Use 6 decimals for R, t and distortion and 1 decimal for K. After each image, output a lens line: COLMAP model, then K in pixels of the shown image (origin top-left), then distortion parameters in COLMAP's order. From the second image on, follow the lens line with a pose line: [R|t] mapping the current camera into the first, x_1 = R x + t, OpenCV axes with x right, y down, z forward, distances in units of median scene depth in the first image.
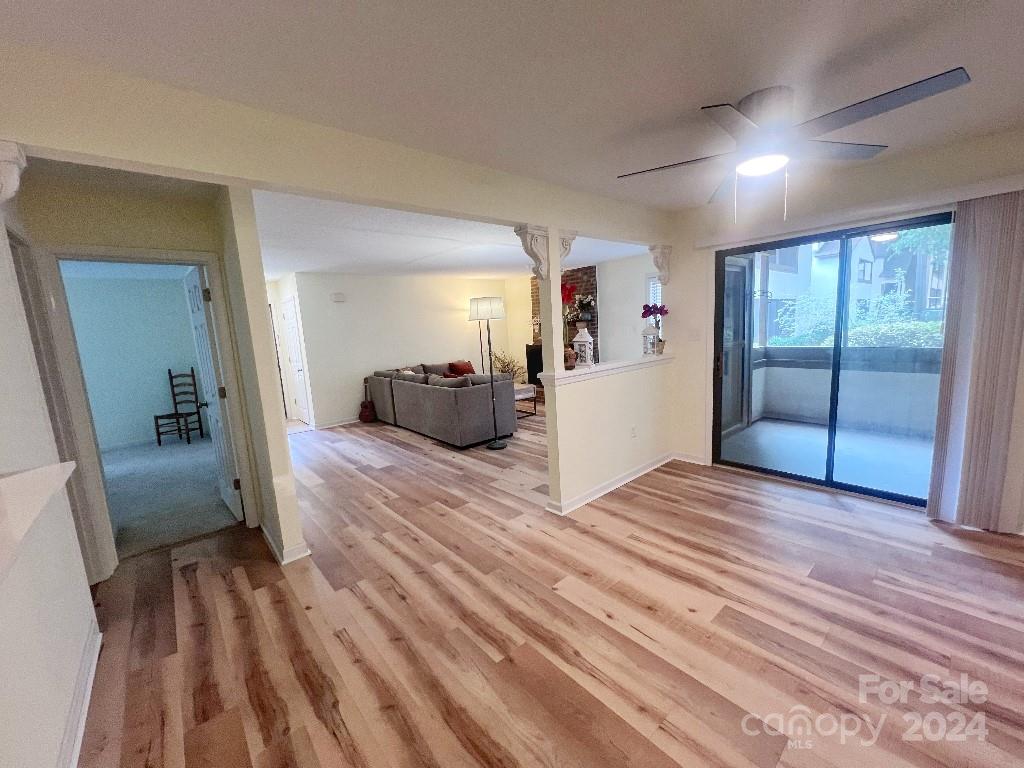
lens RADIAL K [[410.9, 0, 517.0], [0, 410.9, 384.7], [0, 0, 1]] dist [0.000947, 0.000228]
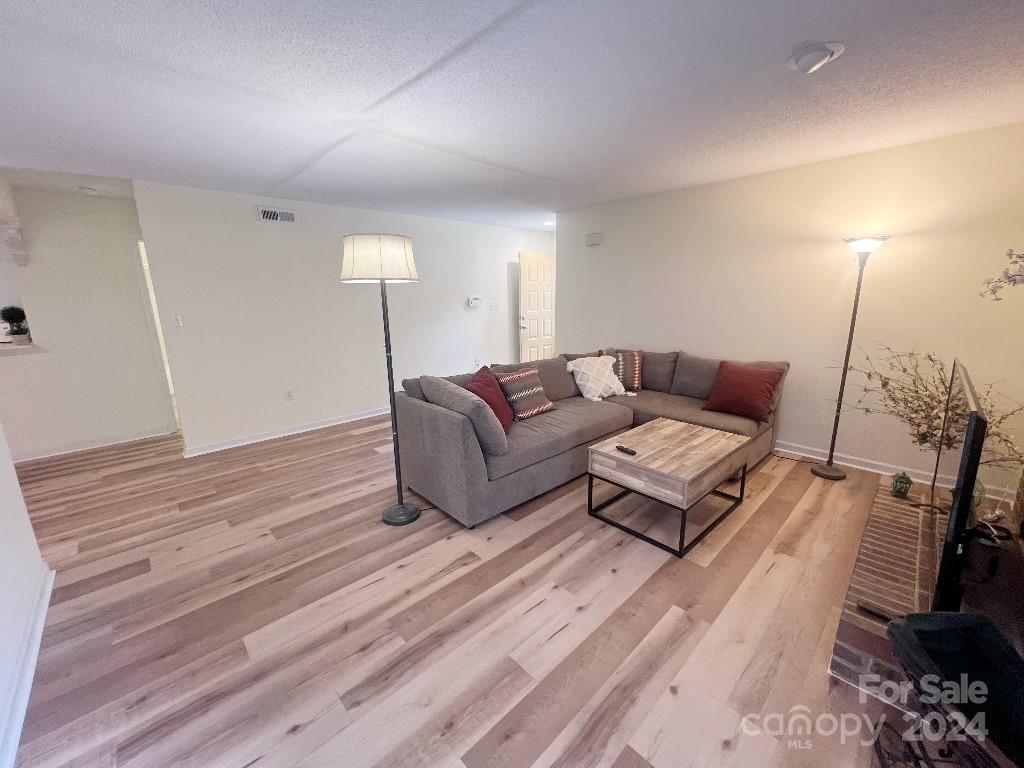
lens RADIAL K [[410.9, 0, 509.3], [0, 410.9, 384.6], [0, 0, 1]] dist [0.000947, 0.000228]
pose [[0.037713, 0.271666, -0.961652, 0.629819], [-0.131802, 0.955282, 0.264697, -0.261595], [0.990558, 0.116765, 0.071833, 1.547494]]
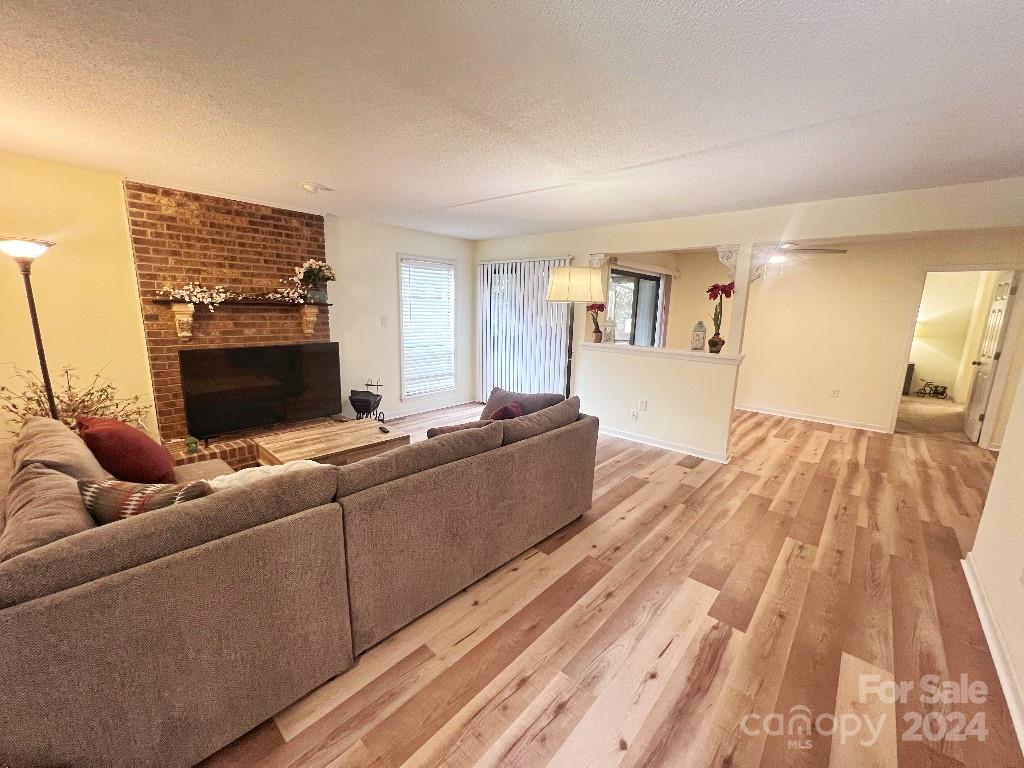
lens RADIAL K [[410.9, 0, 513.3], [0, 410.9, 385.5], [0, 0, 1]] dist [0.000947, 0.000228]
pose [[-0.126911, -0.132484, 0.983027, -0.977235], [0.124599, 0.981061, 0.148305, -0.187395], [-0.984057, 0.141306, -0.108000, 1.616183]]
